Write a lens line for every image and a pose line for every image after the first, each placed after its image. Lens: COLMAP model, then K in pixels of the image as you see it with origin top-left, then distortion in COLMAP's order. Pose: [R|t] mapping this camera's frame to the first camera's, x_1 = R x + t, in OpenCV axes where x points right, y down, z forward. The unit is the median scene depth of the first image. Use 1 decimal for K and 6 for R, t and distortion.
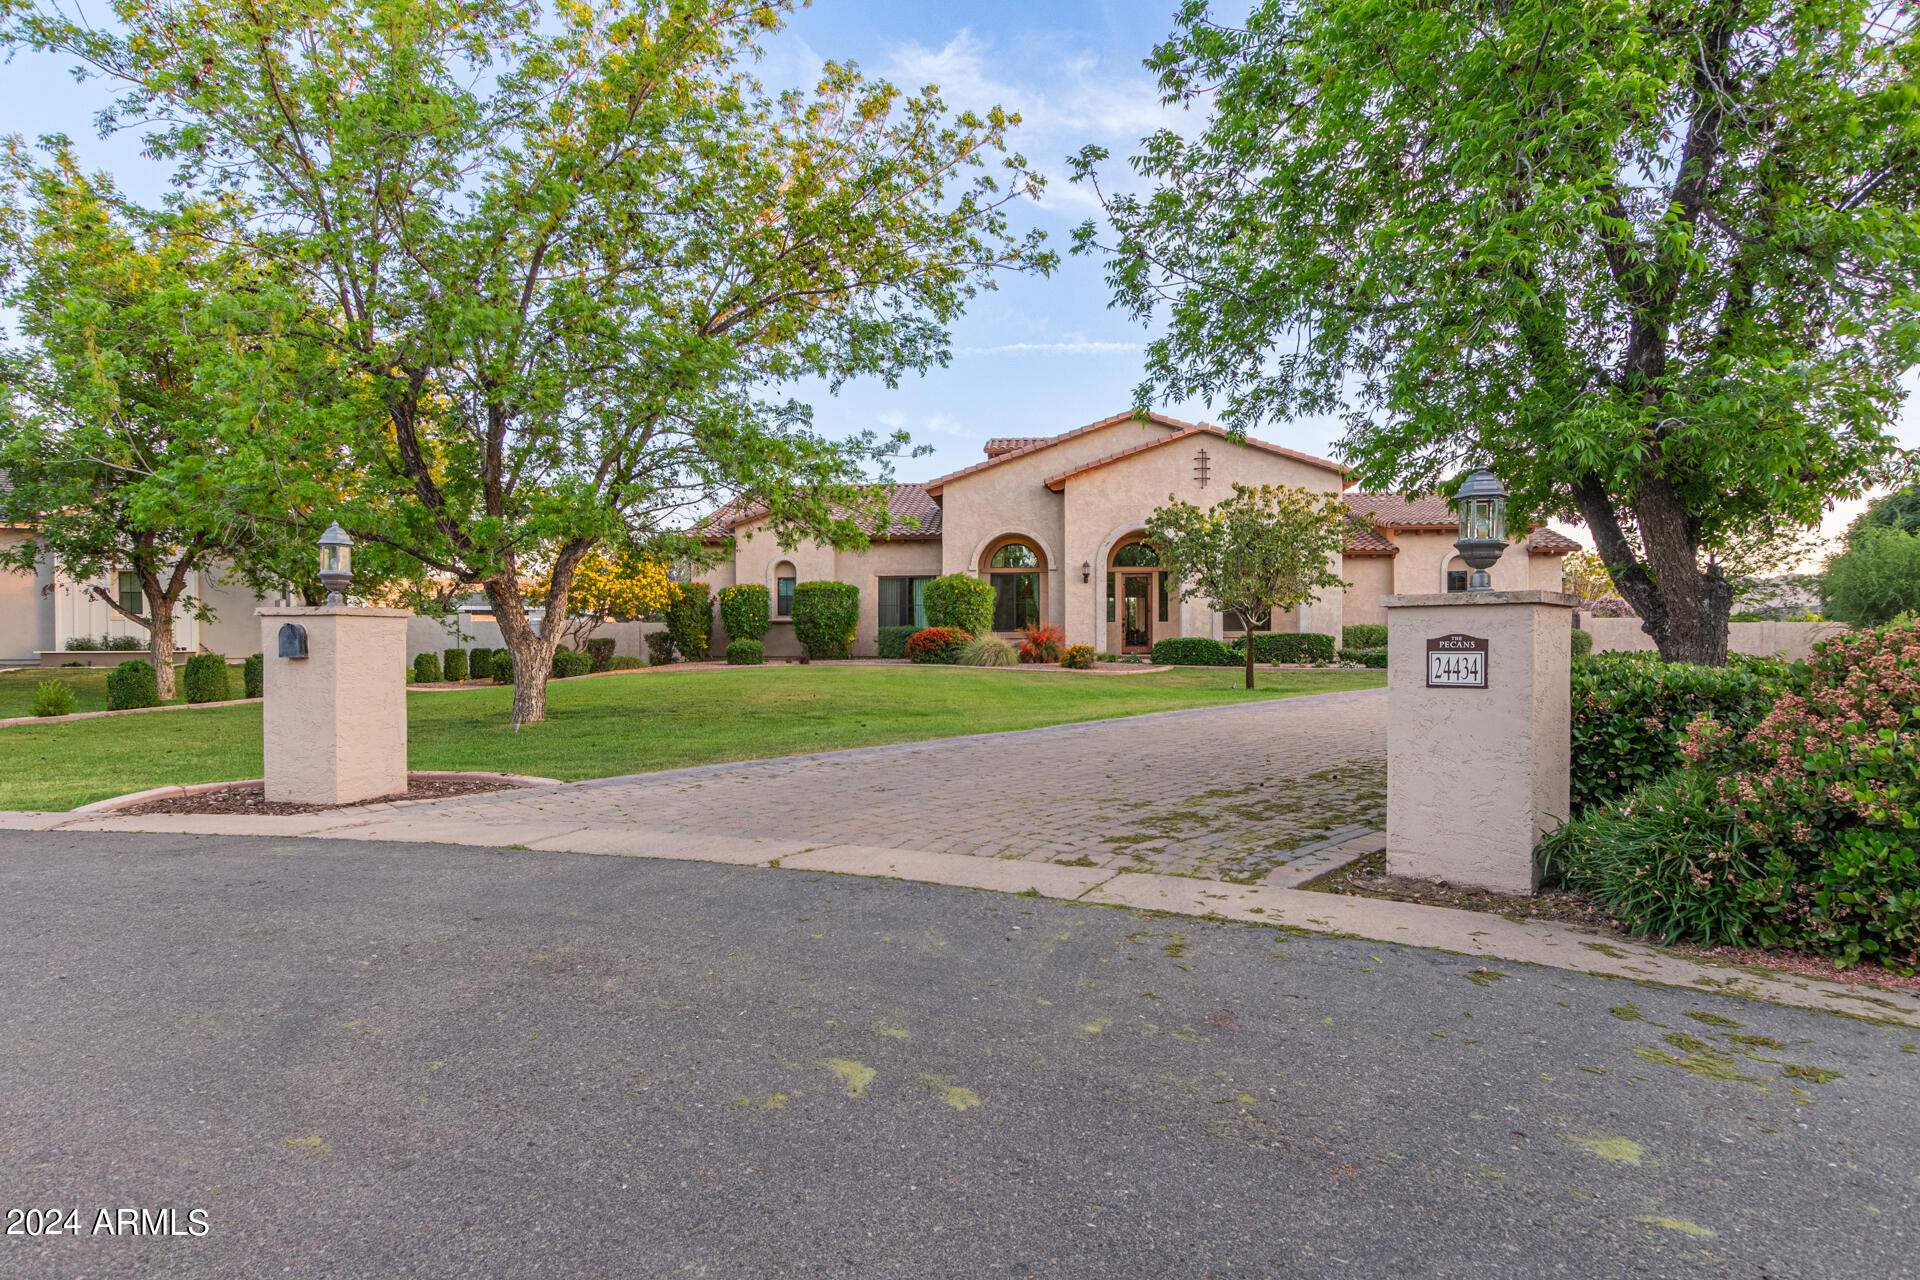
lens RADIAL K [[1052.8, 0, 960.0], [0, 1052.8, 640.0], [0, 0, 1]] dist [0.002287, 0.000089]
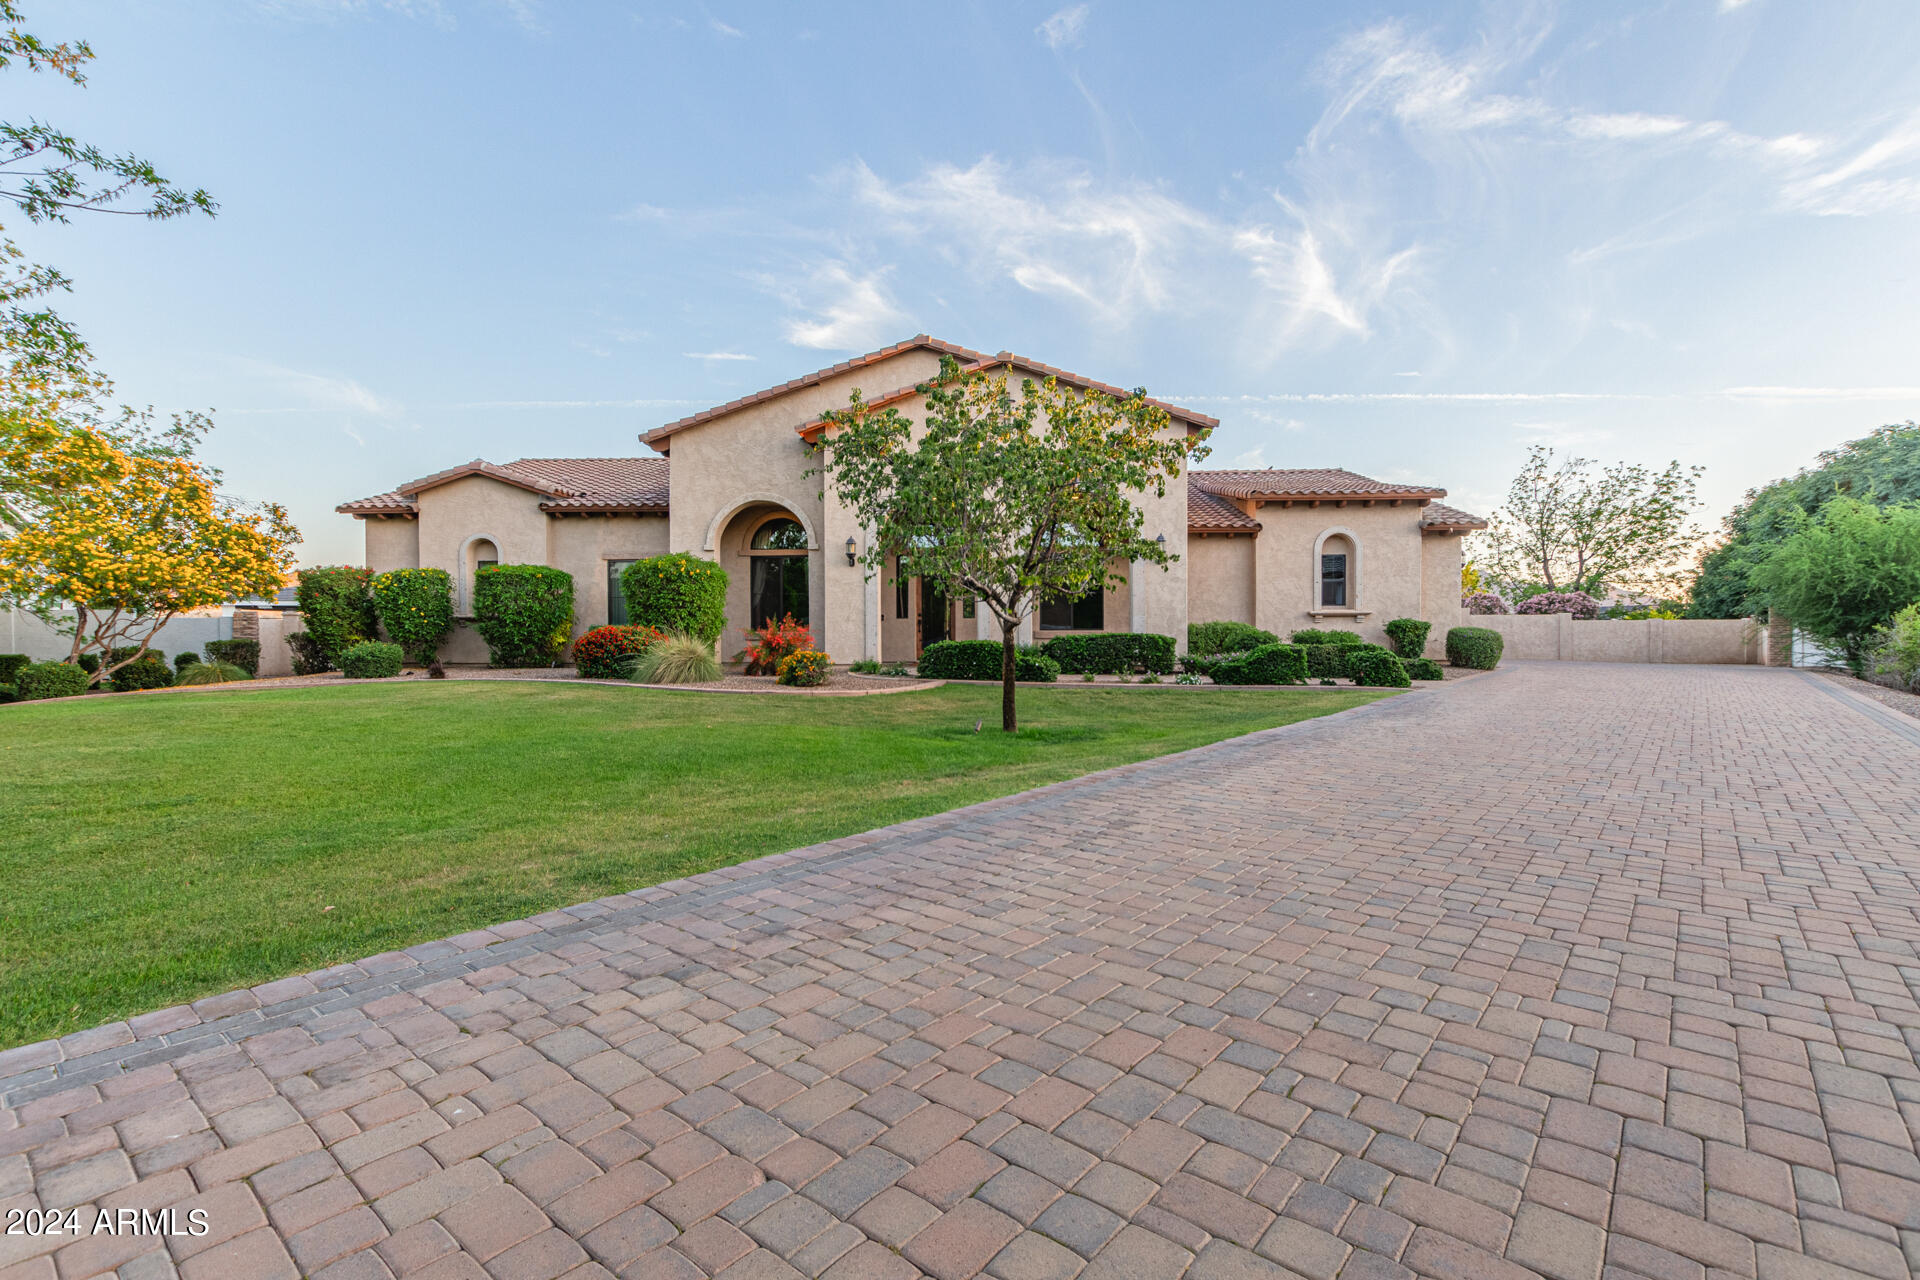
lens RADIAL K [[876.8, 0, 960.0], [0, 876.8, 640.0], [0, 0, 1]] dist [-0.001240, 0.000033]
pose [[0.998535, -0.000111, 0.054111, 0.157858], [-0.000331, 0.999967, 0.008165, -0.006653], [-0.054110, -0.008171, 0.998502, 0.361220]]
